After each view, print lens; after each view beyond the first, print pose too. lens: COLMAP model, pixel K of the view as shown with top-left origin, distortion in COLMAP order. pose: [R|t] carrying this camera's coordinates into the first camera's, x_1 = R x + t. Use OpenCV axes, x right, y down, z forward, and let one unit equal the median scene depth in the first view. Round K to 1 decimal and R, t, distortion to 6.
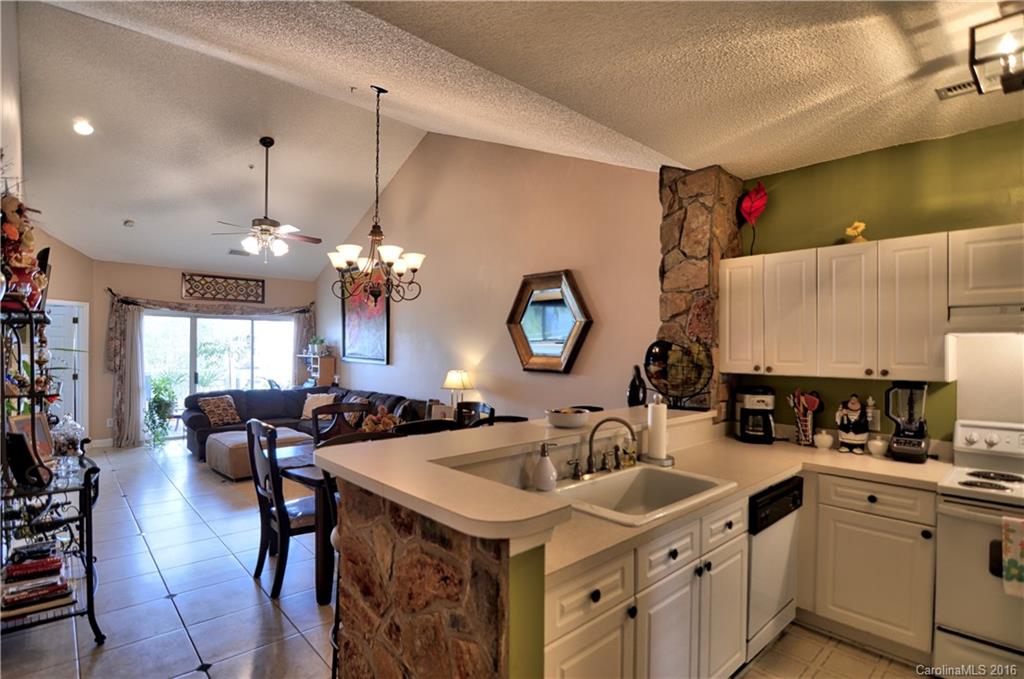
lens RADIAL K [[501.9, 0, 512.2], [0, 501.9, 346.8], [0, 0, 1]] dist [-0.009891, -0.010226]
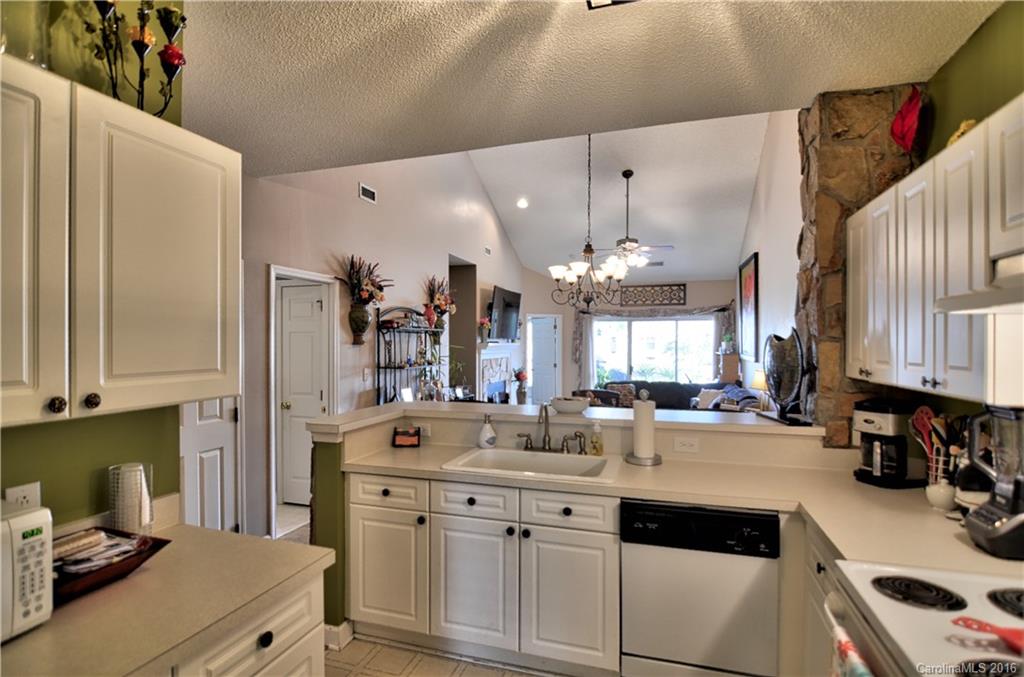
lens RADIAL K [[501.9, 0, 483.6], [0, 501.9, 347.1], [0, 0, 1]] dist [-0.009891, -0.010226]
pose [[0.489043, 0.000335, -0.872260, 0.839277], [0.004032, 0.999988, 0.002645, 0.005673], [0.872251, -0.004811, 0.489036, 0.222270]]
